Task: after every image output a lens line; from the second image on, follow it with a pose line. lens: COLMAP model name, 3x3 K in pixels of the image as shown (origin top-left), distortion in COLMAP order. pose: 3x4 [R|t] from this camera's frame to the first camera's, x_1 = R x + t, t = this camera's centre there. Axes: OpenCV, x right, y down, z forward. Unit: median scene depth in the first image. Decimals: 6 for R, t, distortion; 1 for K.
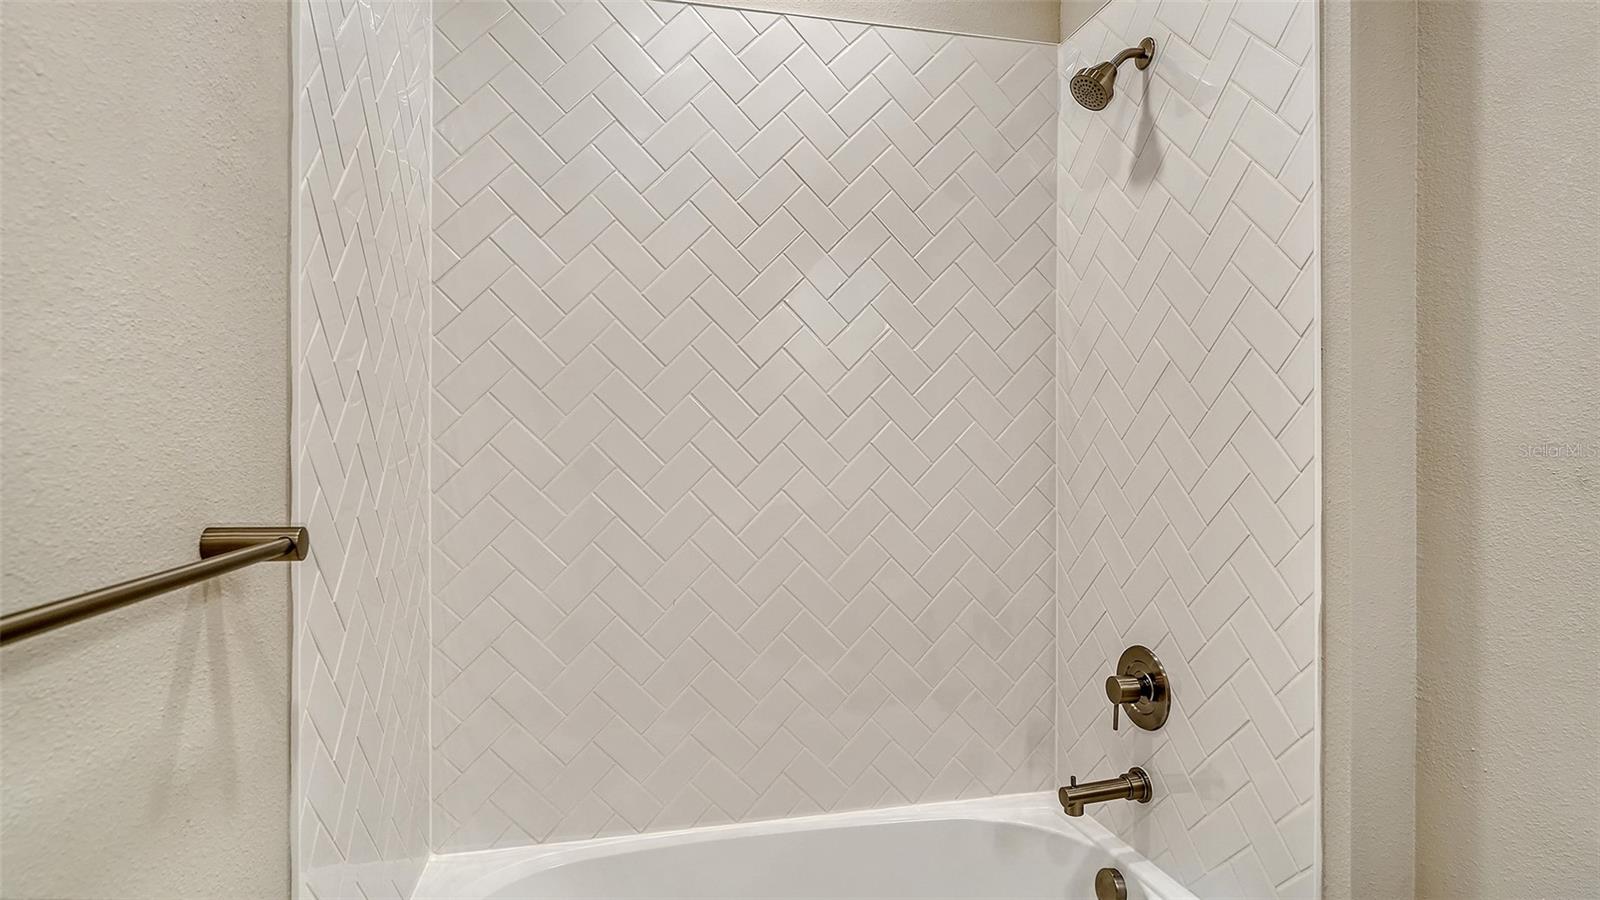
lens RADIAL K [[828.1, 0, 792.3], [0, 828.1, 460.9], [0, 0, 1]] dist [0.003542, 0.000635]
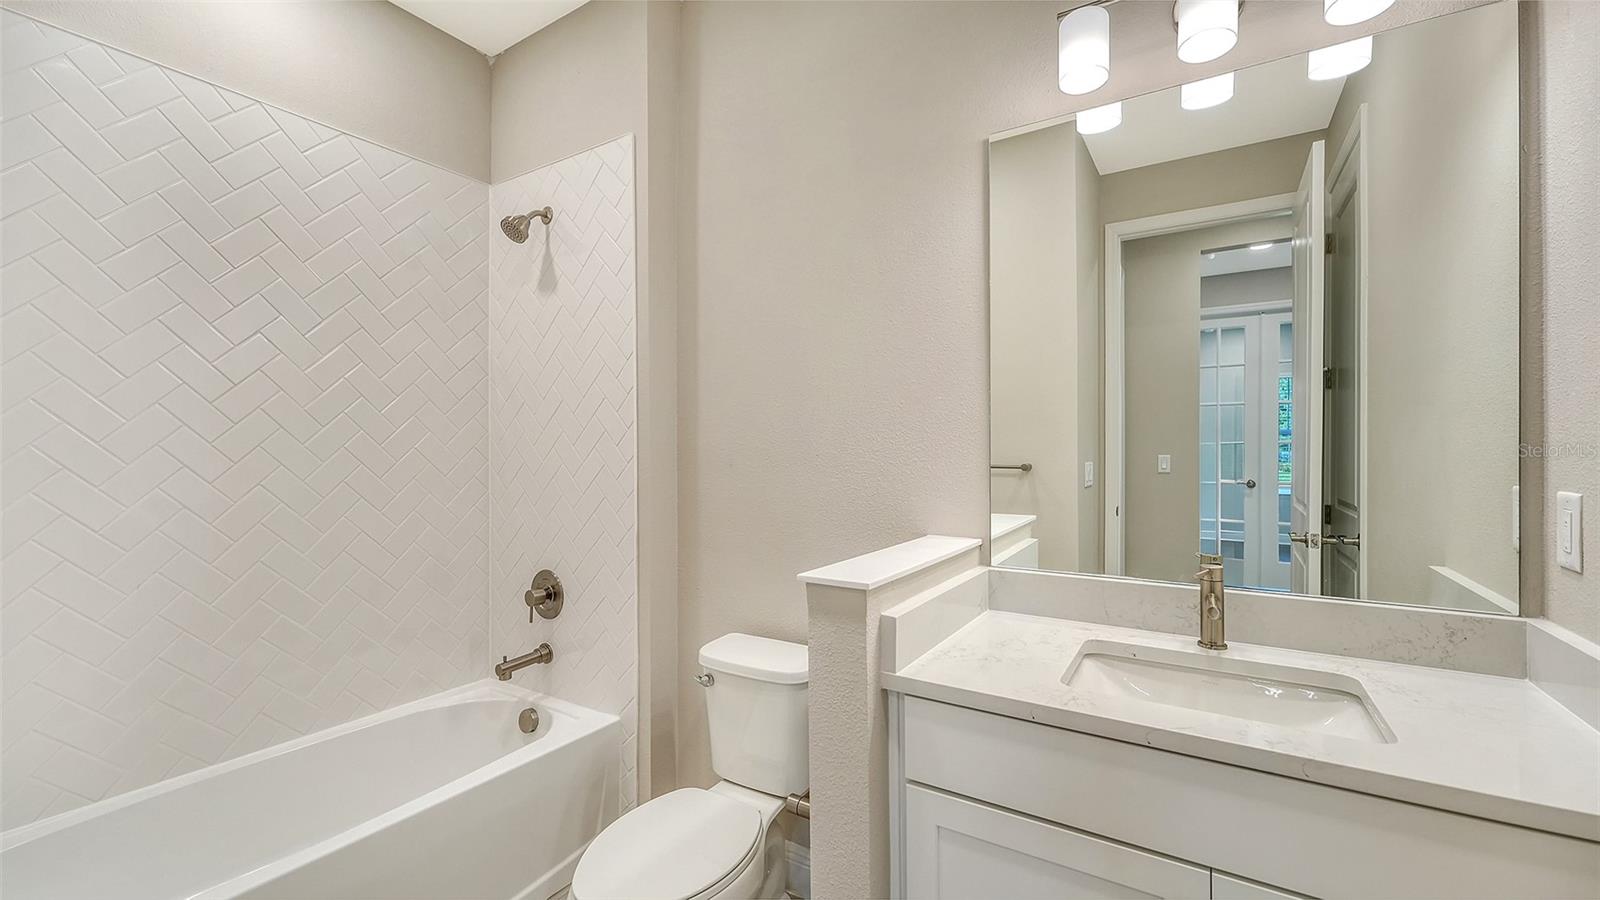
lens RADIAL K [[656.9, 0, 800.2], [0, 656.9, 443.6], [0, 0, 1]] dist [-0.000149, -0.001190]
pose [[0.708719, 0.007085, 0.705456, -0.148361], [0.013614, 0.999626, -0.023716, 0.009255], [-0.705360, 0.026412, 0.708357, -0.297571]]
